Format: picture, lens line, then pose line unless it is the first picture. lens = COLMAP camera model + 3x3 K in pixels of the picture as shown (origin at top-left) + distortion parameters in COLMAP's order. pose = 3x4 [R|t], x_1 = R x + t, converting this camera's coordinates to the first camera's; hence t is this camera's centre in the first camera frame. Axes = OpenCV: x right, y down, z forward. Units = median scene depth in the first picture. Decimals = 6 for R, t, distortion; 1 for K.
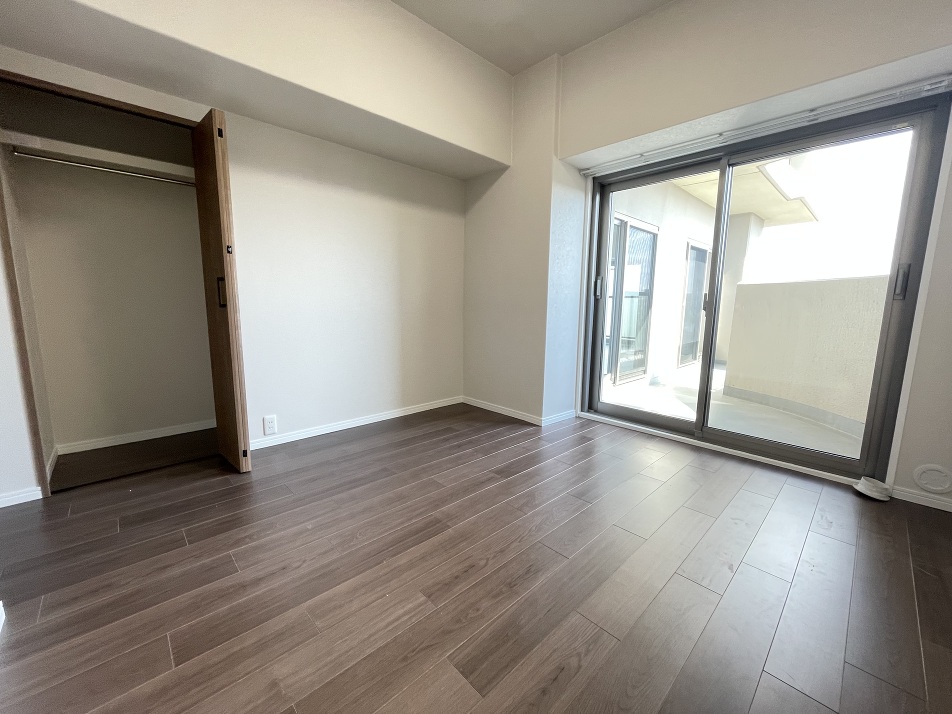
lens RADIAL K [[385.9, 0, 476.0], [0, 385.9, 357.0], [0, 0, 1]] dist [-0.001113, -0.000310]
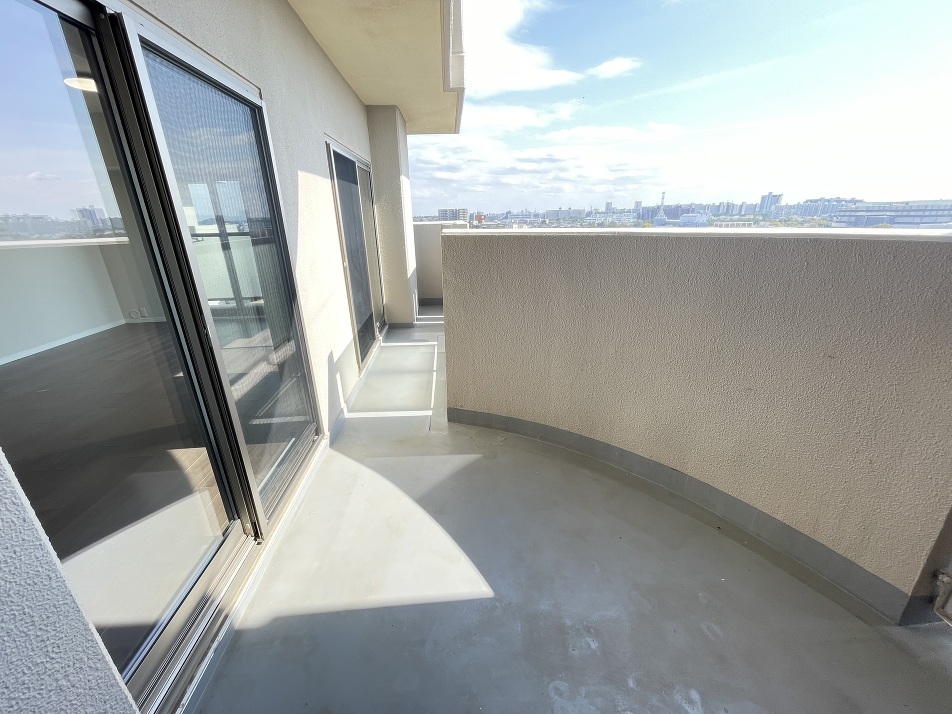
lens RADIAL K [[385.9, 0, 476.0], [0, 385.9, 357.0], [0, 0, 1]] dist [-0.001113, -0.000310]
pose [[0.631085, -0.293028, 0.718238, 0.227824], [0.142868, 0.953974, 0.263672, -0.135684], [-0.762443, -0.063786, 0.643903, 0.508624]]
